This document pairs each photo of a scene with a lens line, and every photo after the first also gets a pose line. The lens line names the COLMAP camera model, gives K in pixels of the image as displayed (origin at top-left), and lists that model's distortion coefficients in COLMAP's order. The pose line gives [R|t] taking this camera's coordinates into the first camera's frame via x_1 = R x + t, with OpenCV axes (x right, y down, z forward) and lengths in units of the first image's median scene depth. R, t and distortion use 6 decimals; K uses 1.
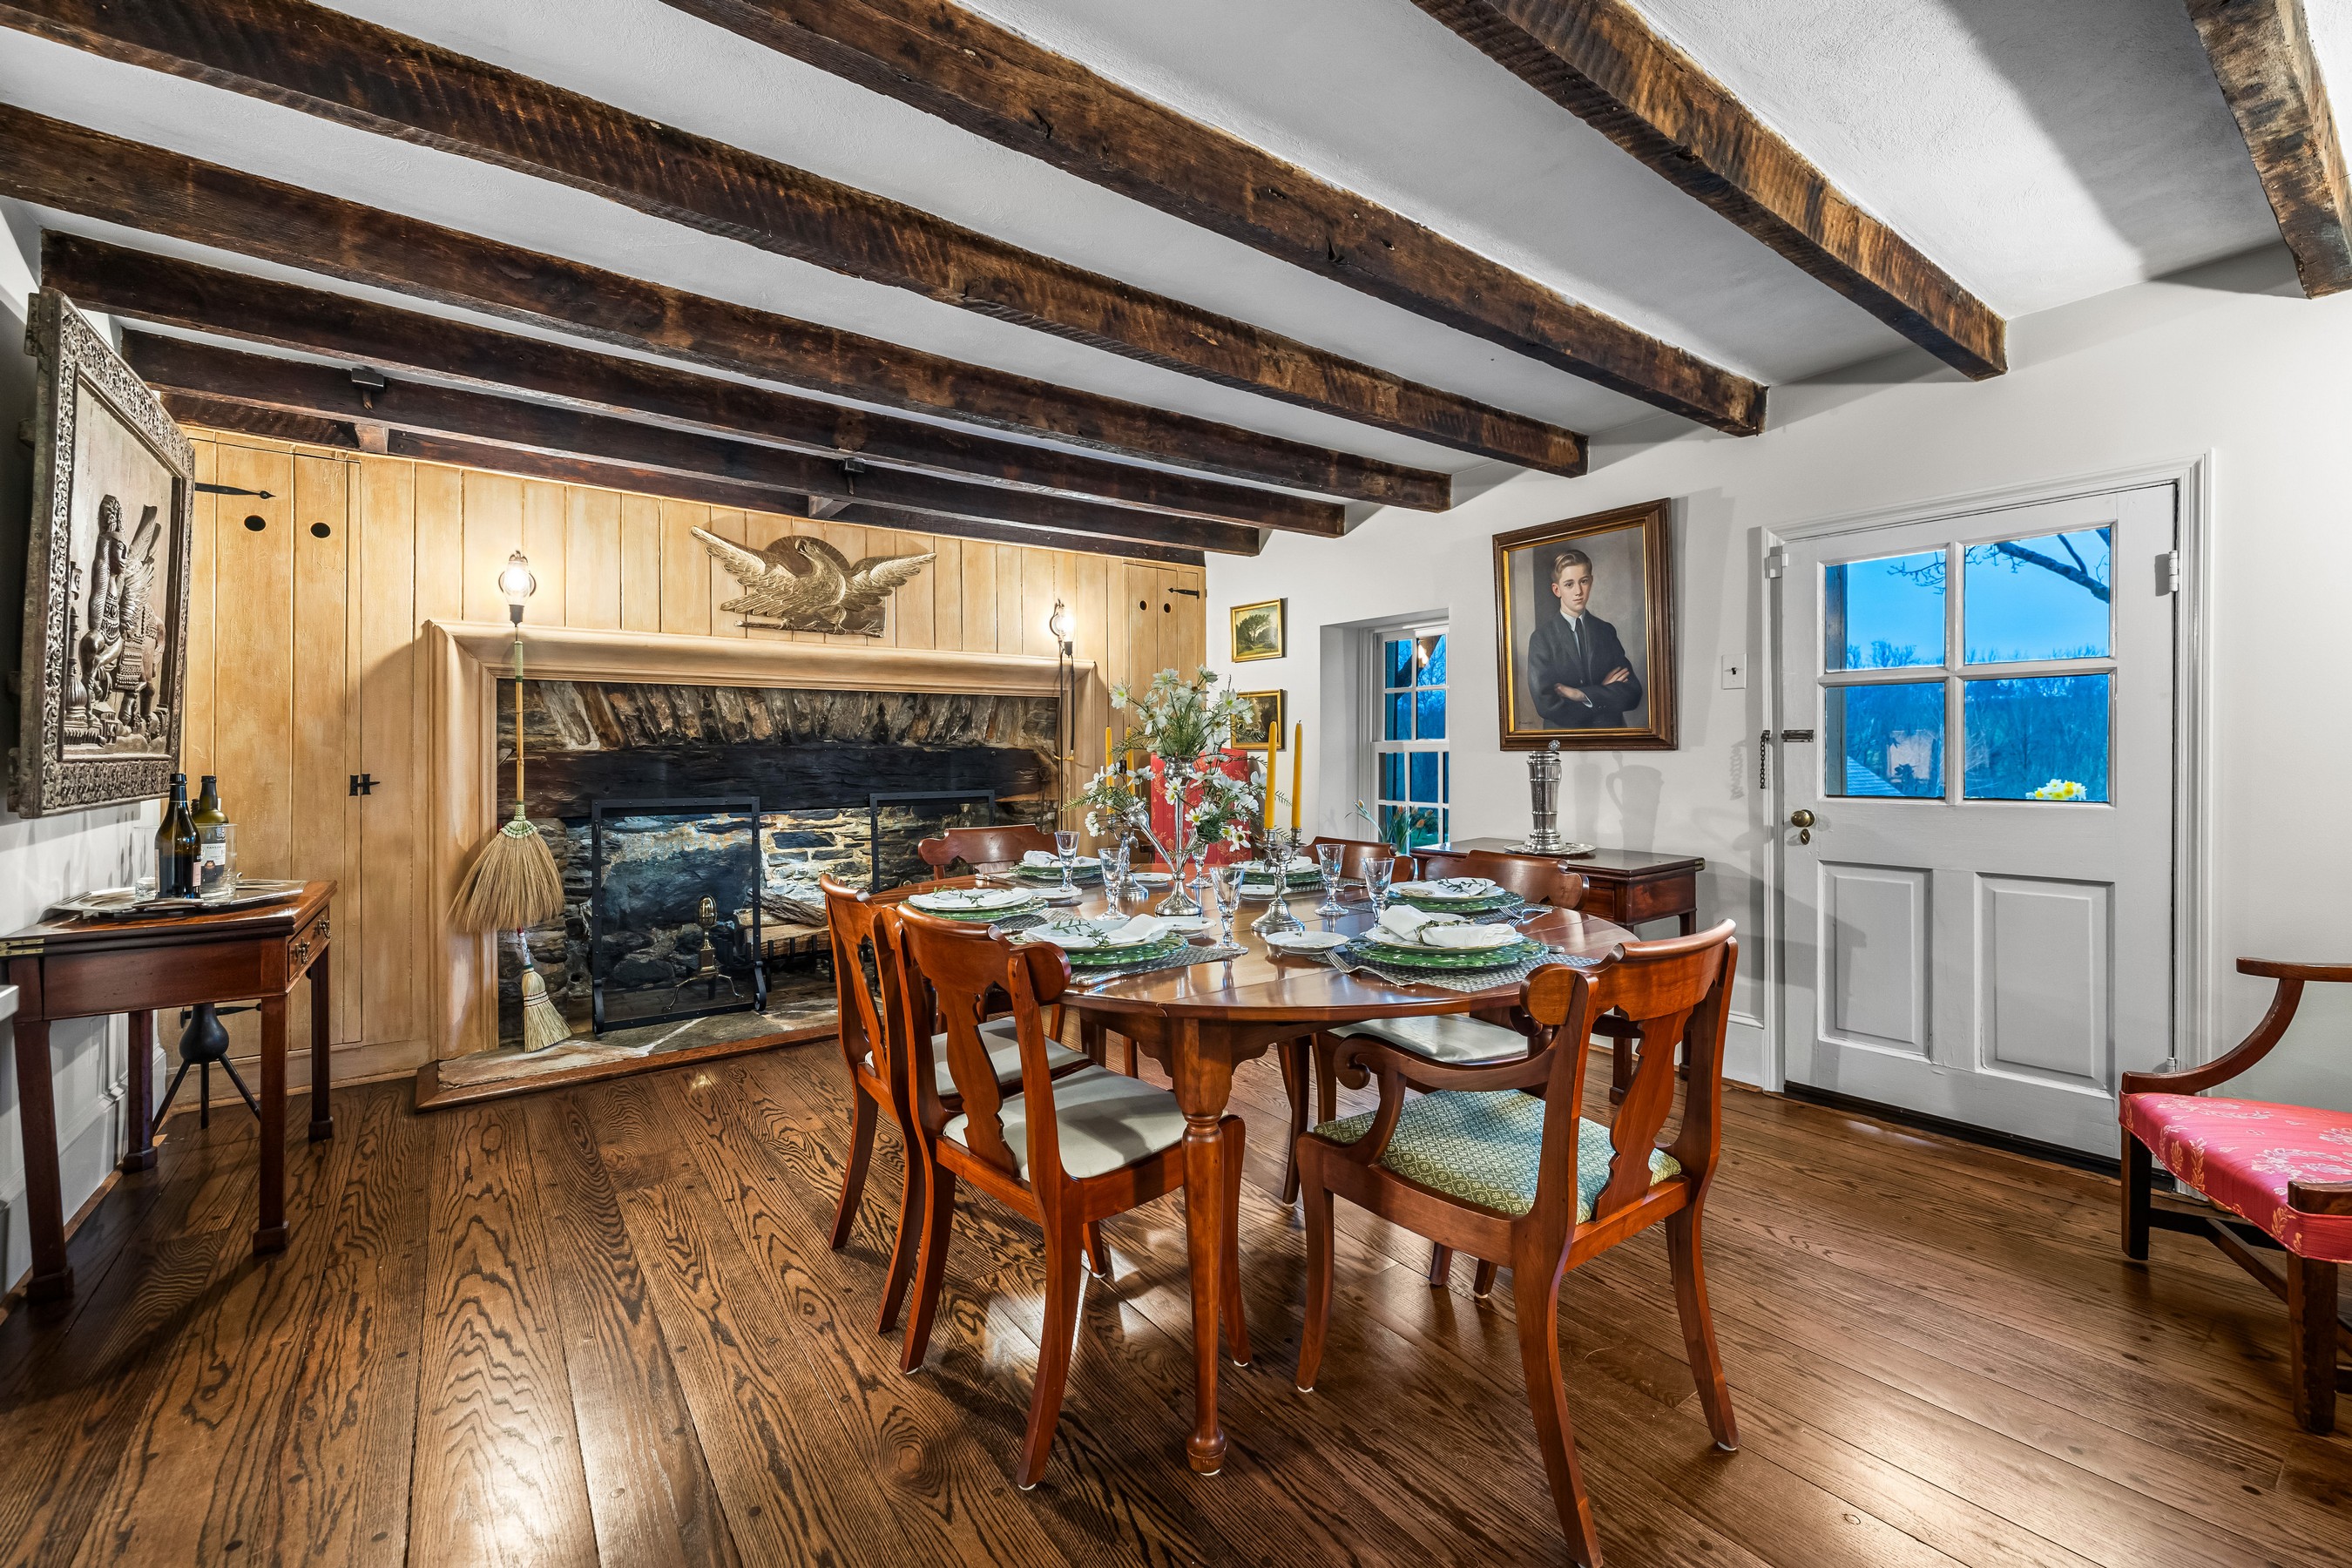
lens RADIAL K [[981.8, 0, 1164.0], [0, 981.8, 766.7], [0, 0, 1]] dist [0.003127, -0.000515]
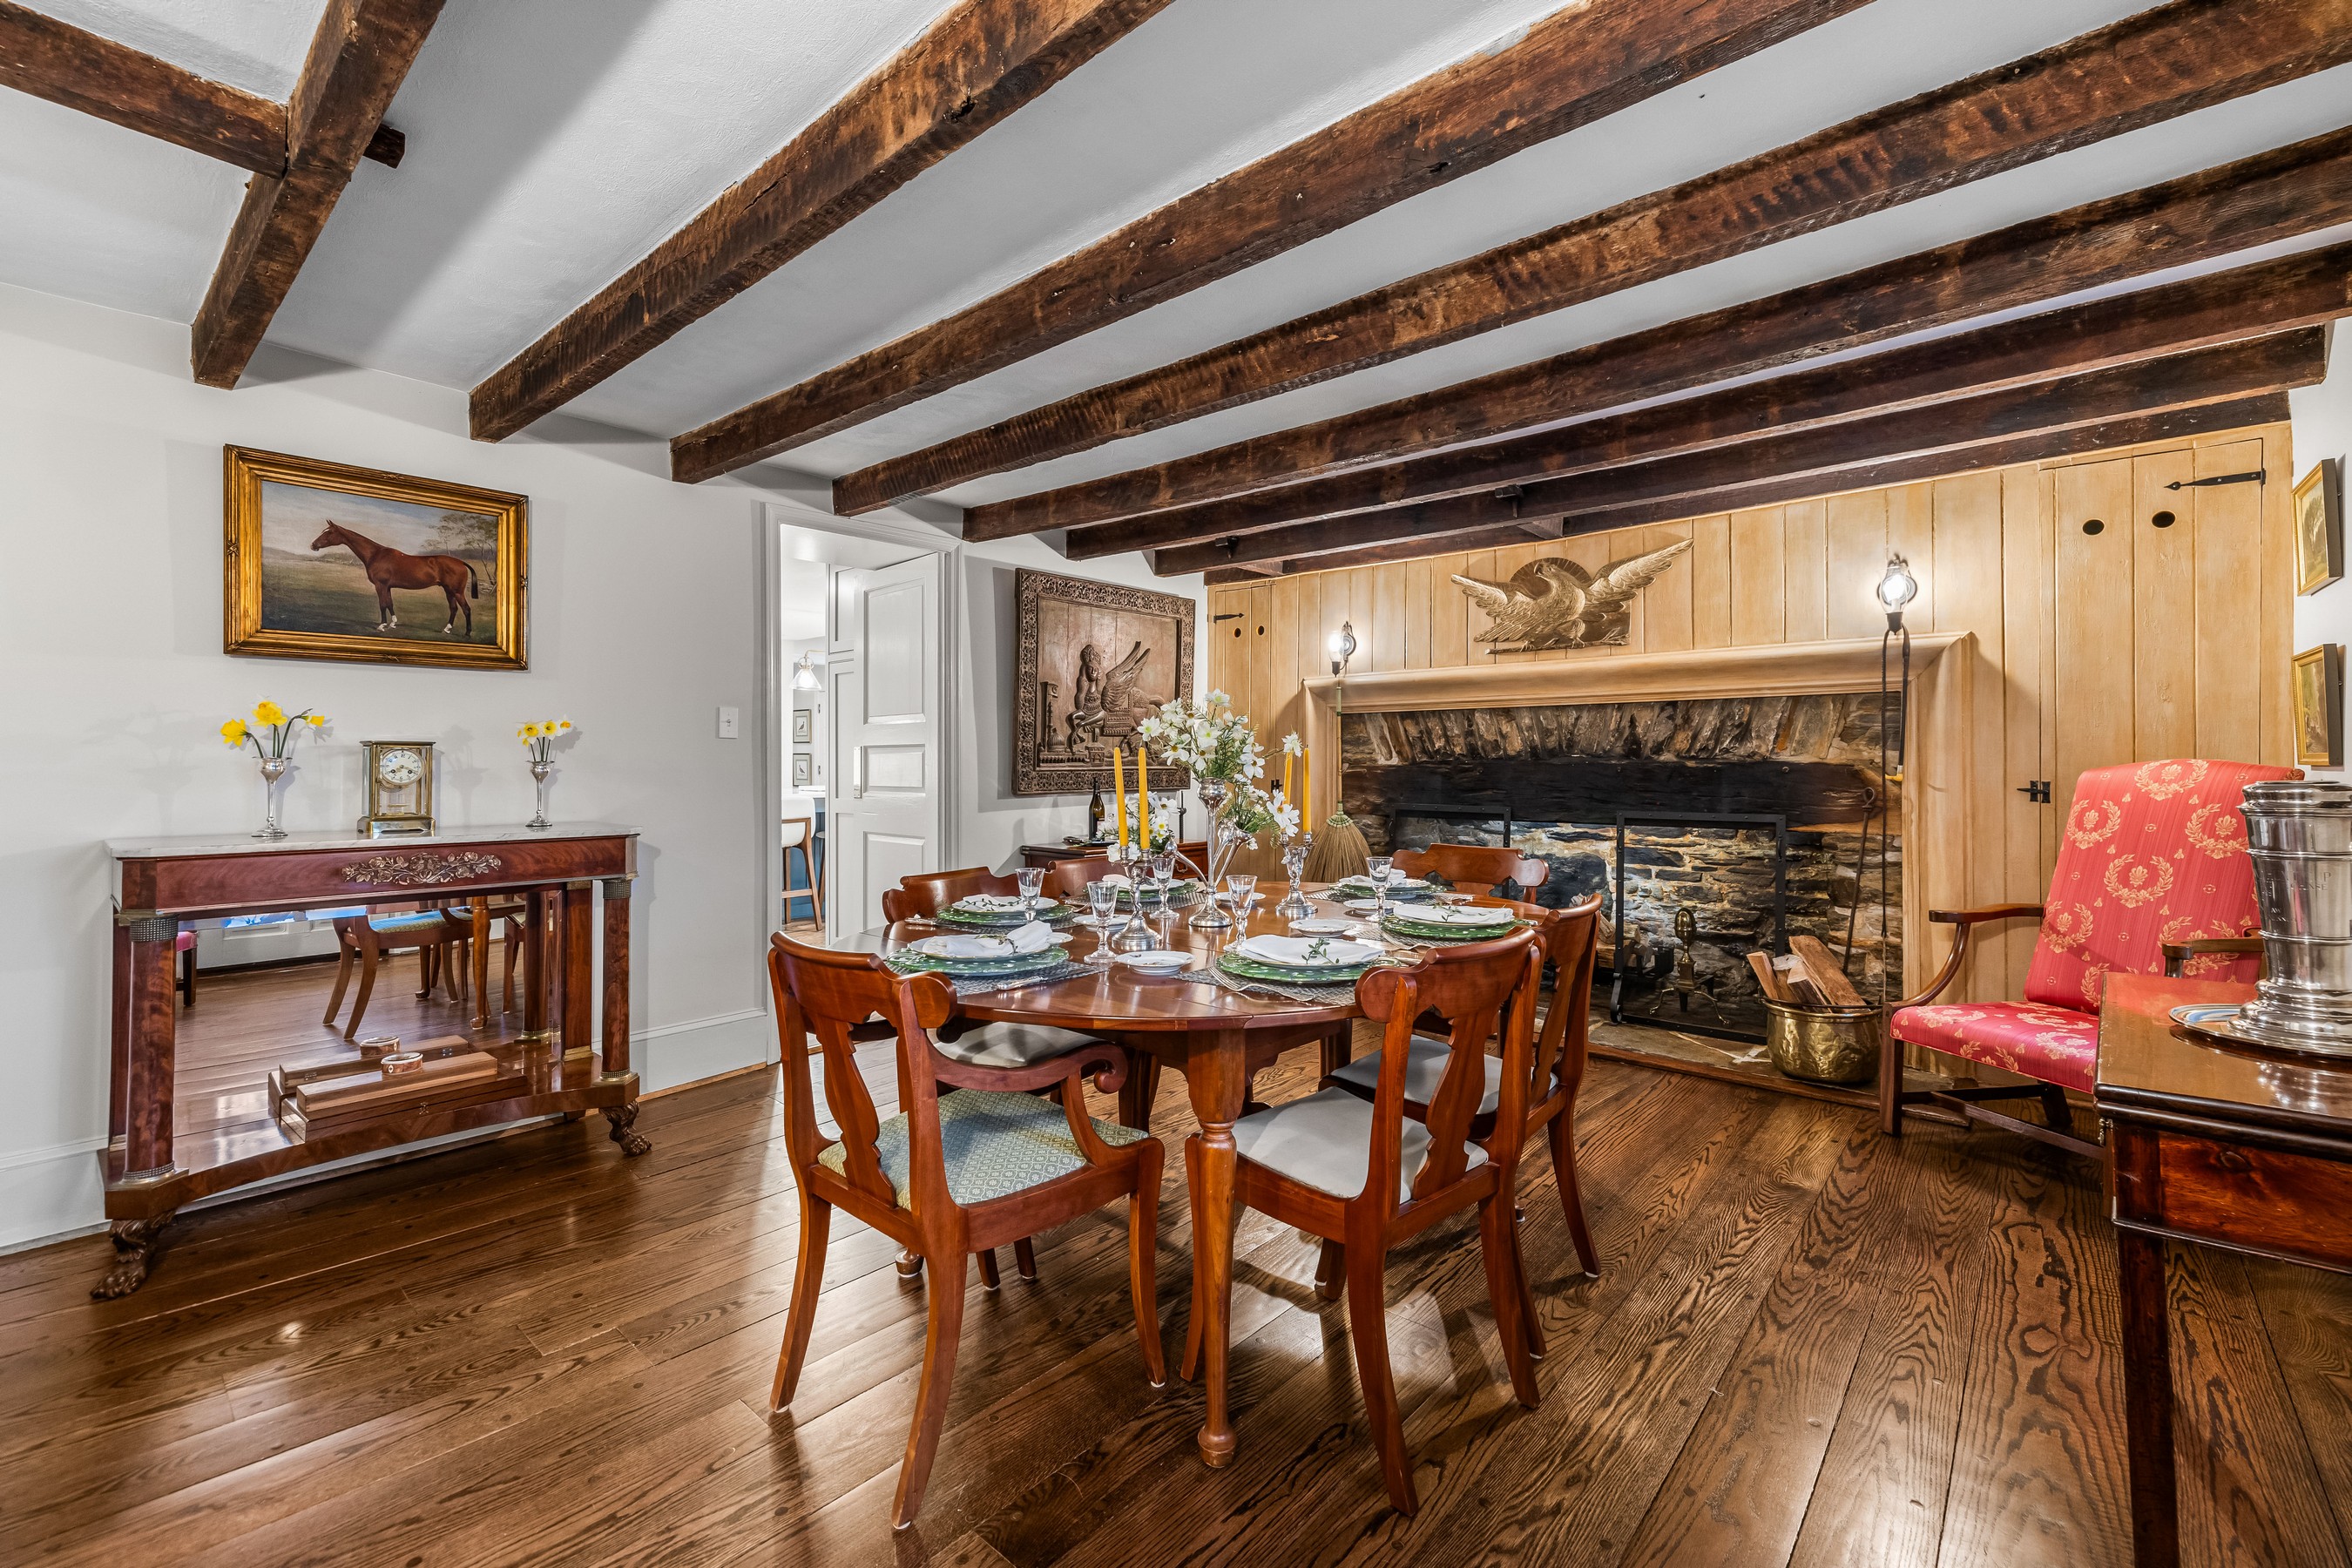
lens RADIAL K [[981.8, 0, 1164.8], [0, 981.8, 766.4], [0, 0, 1]] dist [0.003127, -0.000515]
pose [[0.220859, 0.005928, -0.975288, 0.564770], [-0.012860, 0.999912, 0.003165, -0.013605], [0.975221, 0.011843, 0.220915, 0.387488]]
